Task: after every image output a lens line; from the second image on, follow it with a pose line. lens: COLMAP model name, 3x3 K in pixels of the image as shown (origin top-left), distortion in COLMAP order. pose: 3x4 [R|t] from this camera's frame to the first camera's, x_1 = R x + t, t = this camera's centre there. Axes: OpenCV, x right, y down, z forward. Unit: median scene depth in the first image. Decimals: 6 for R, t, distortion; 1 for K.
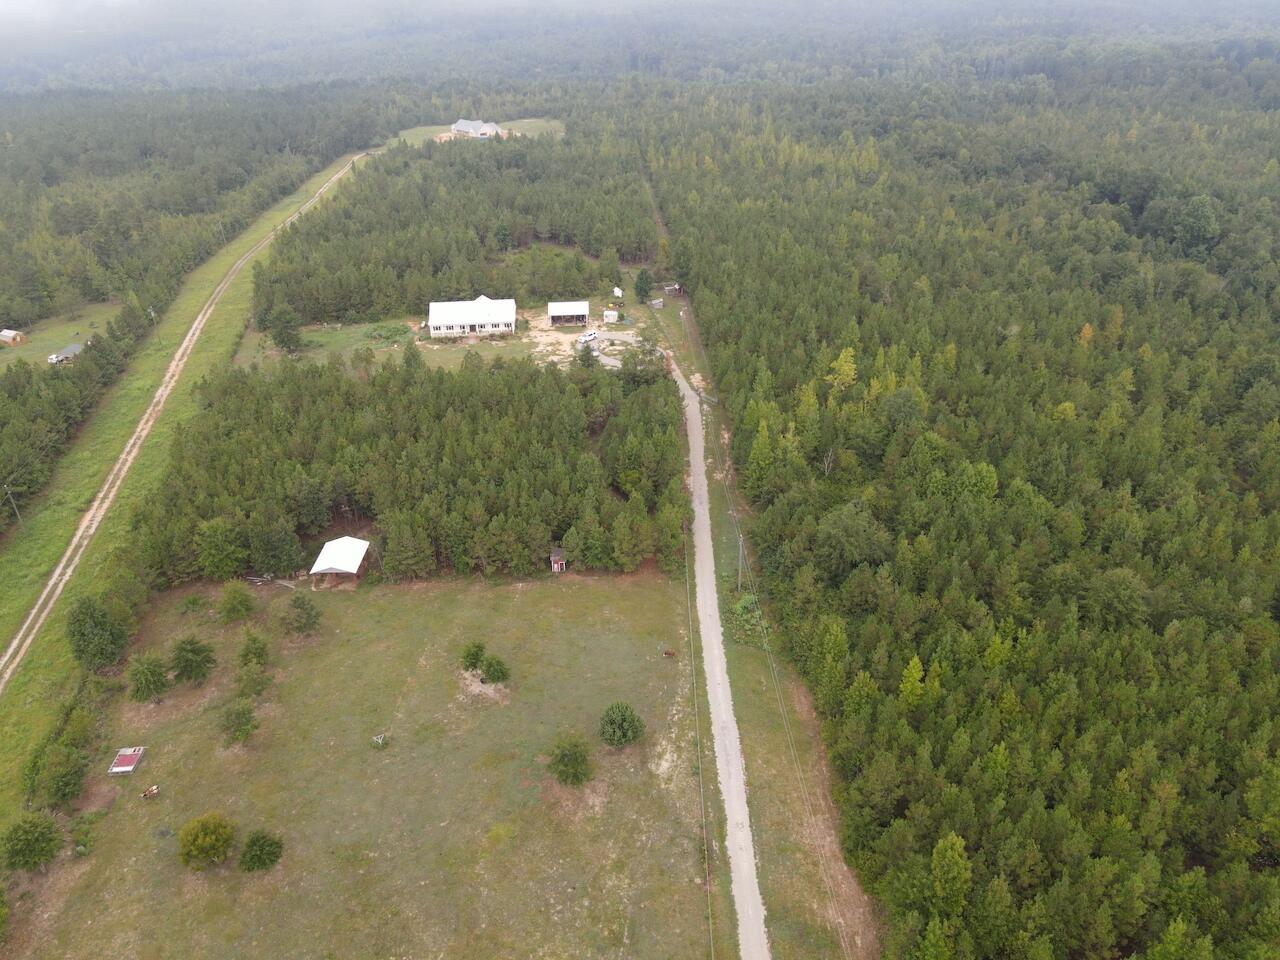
lens RADIAL K [[920.3, 0, 633.9], [0, 920.3, 509.1], [0, 0, 1]] dist [-0.022566, 0.082474]
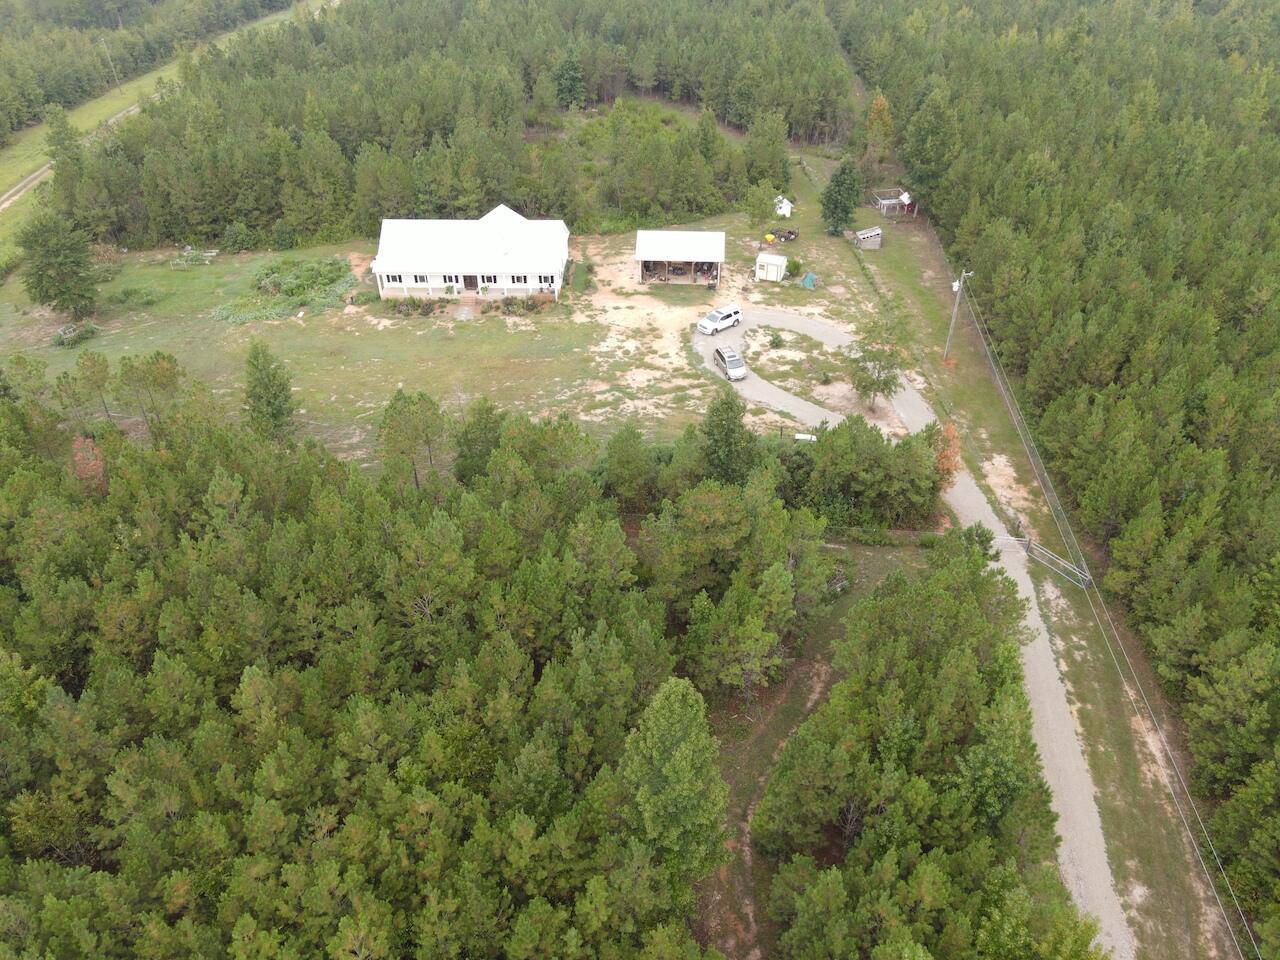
lens RADIAL K [[938.3, 0, 633.8], [0, 938.3, 480.0], [0, 0, 1]] dist [-0.003804, 0.038710]
pose [[0.992646, 0.075389, -0.094709, -0.059184], [-0.065510, 0.992479, 0.103413, -0.214346], [0.101793, -0.096448, 0.990119, 0.752027]]
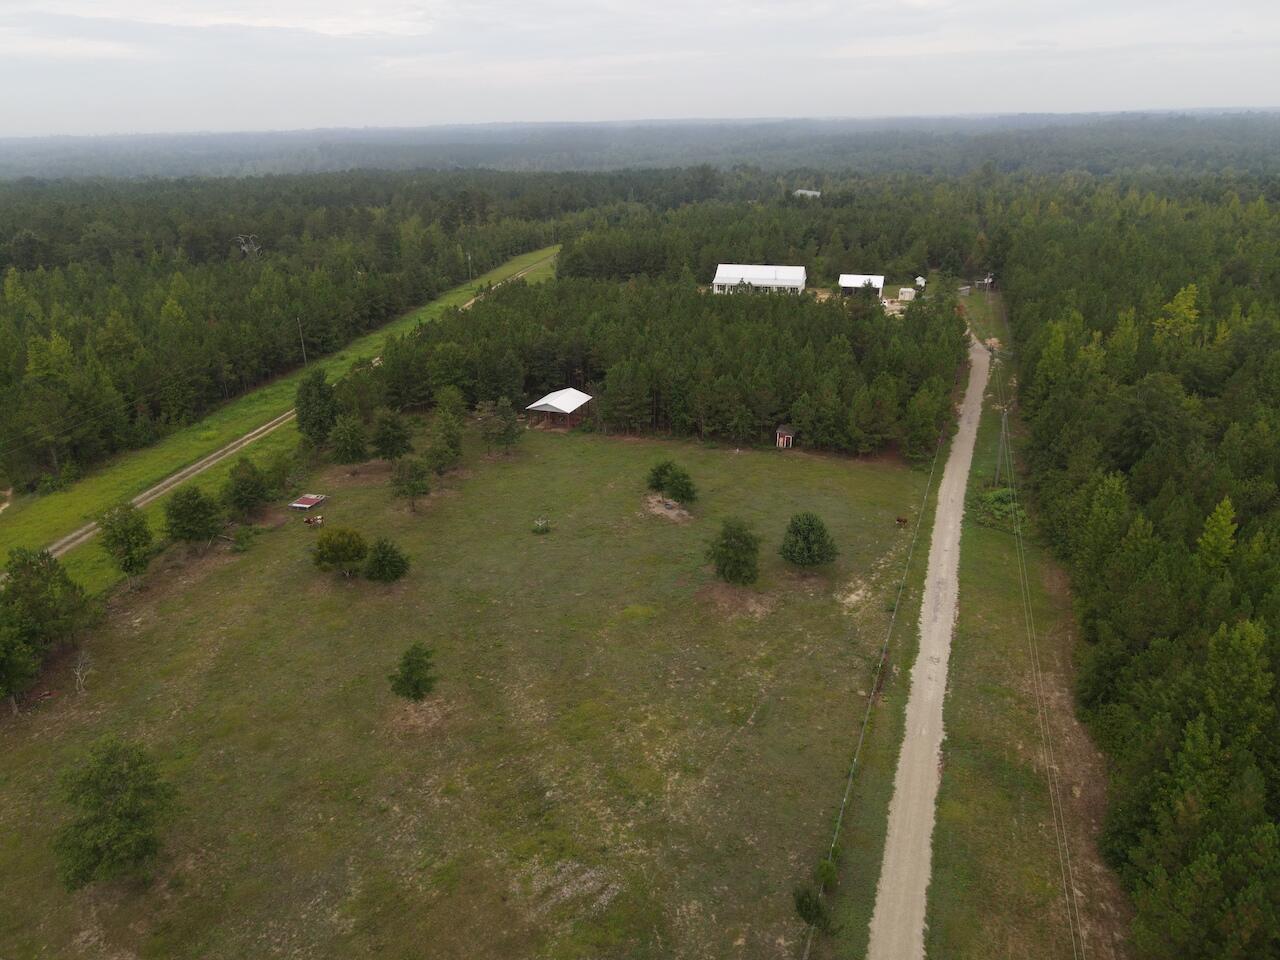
lens RADIAL K [[938.3, 0, 633.8], [0, 938.3, 480.0], [0, 0, 1]] dist [-0.003804, 0.038710]
pose [[0.936440, 0.130522, -0.325645, 0.071414], [-0.182717, 0.973838, -0.135105, 0.216149], [0.299491, 0.186019, 0.935789, 0.104691]]
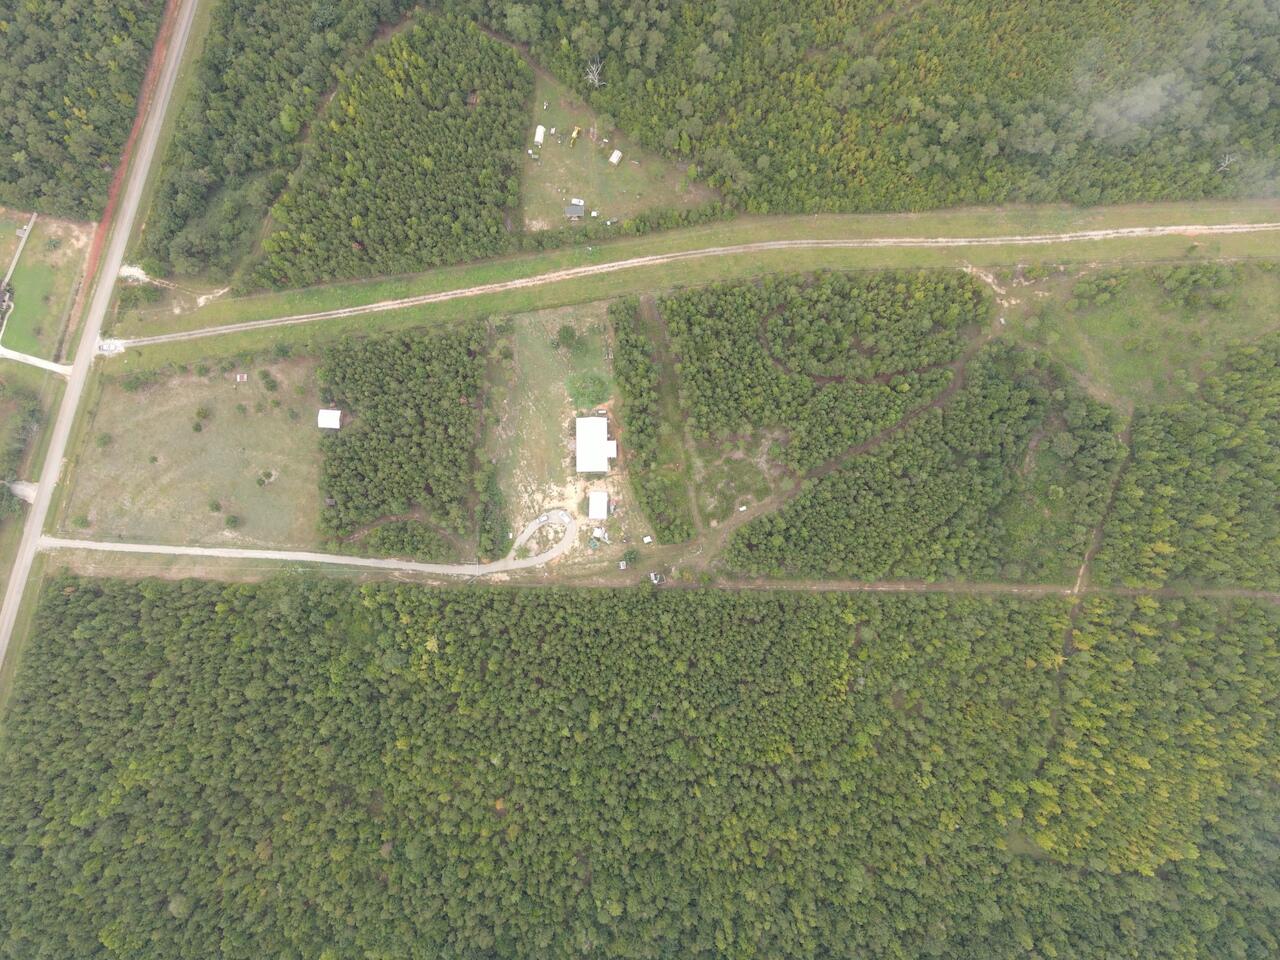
lens RADIAL K [[938.3, 0, 633.8], [0, 938.3, 480.0], [0, 0, 1]] dist [-0.003804, 0.038710]
pose [[-0.059923, 0.997312, -0.042164, -0.073248], [-0.476754, 0.008516, 0.878996, -2.356532], [0.876992, 0.072774, 0.474962, 0.434932]]
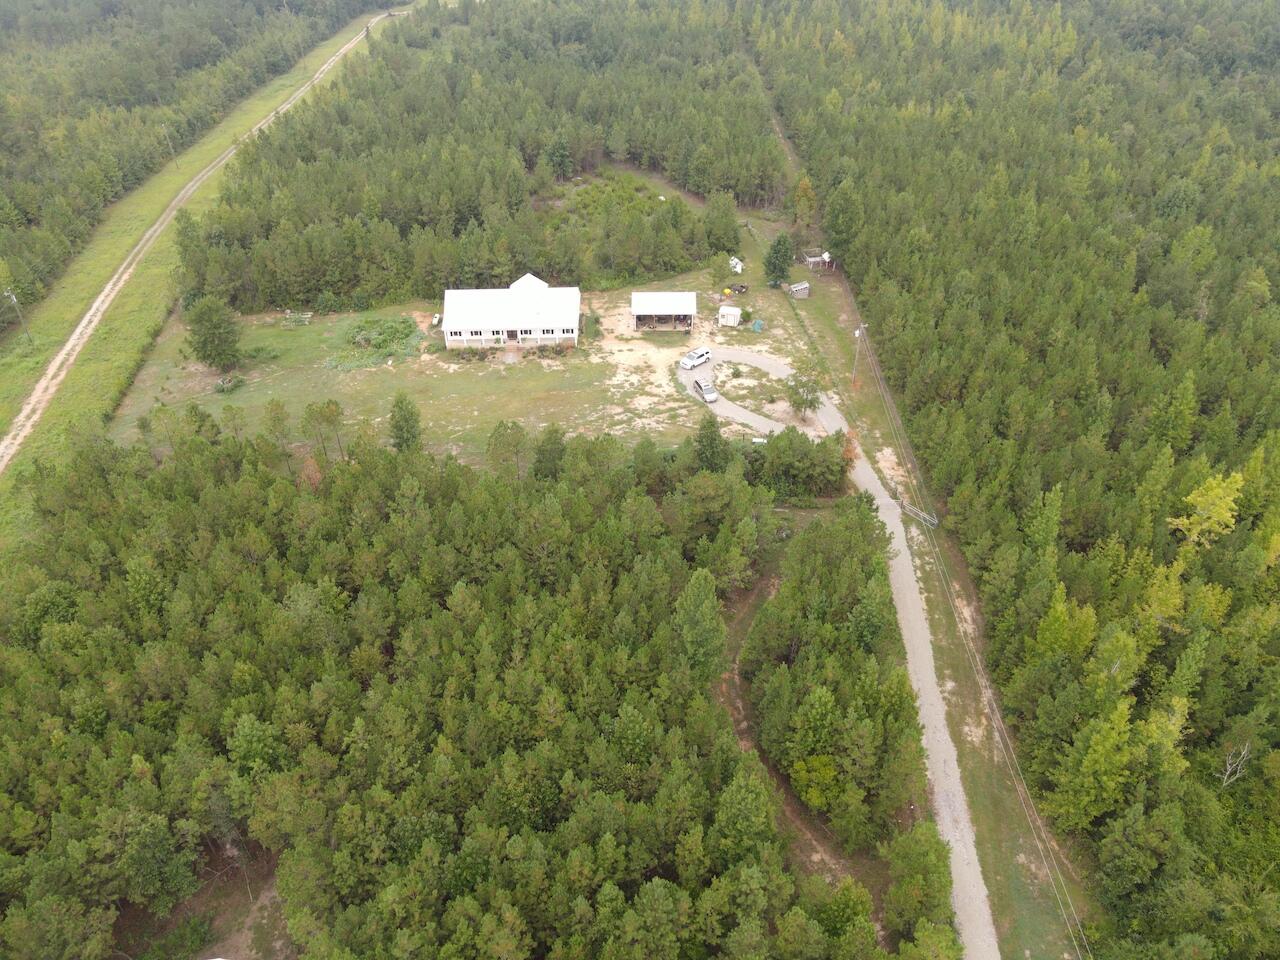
lens RADIAL K [[938.3, 0, 633.8], [0, 938.3, 480.0], [0, 0, 1]] dist [-0.003804, 0.038710]
pose [[0.998226, 0.037652, -0.046115, -0.082553], [-0.032817, 0.994297, 0.101470, -0.232977], [0.049673, -0.099777, 0.993769, 0.499740]]
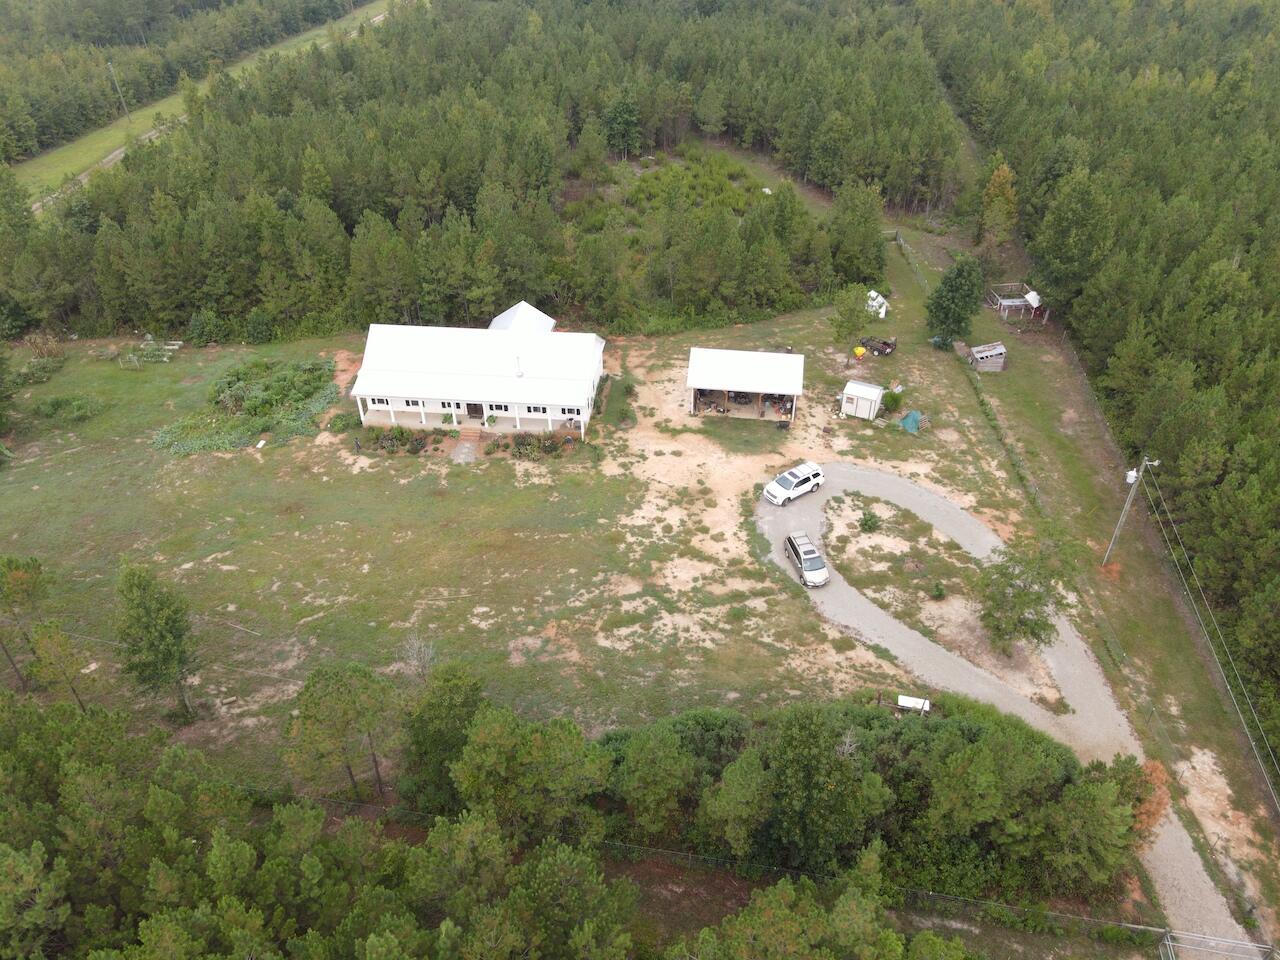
lens RADIAL K [[935.5, 0, 633.7], [0, 935.5, 482.7], [0, 0, 1]] dist [-0.012112, 0.055575]
pose [[0.981545, 0.118446, -0.150136, -0.077907], [-0.102007, 0.988362, 0.112850, -0.304015], [0.161755, -0.095452, 0.982204, 0.910321]]
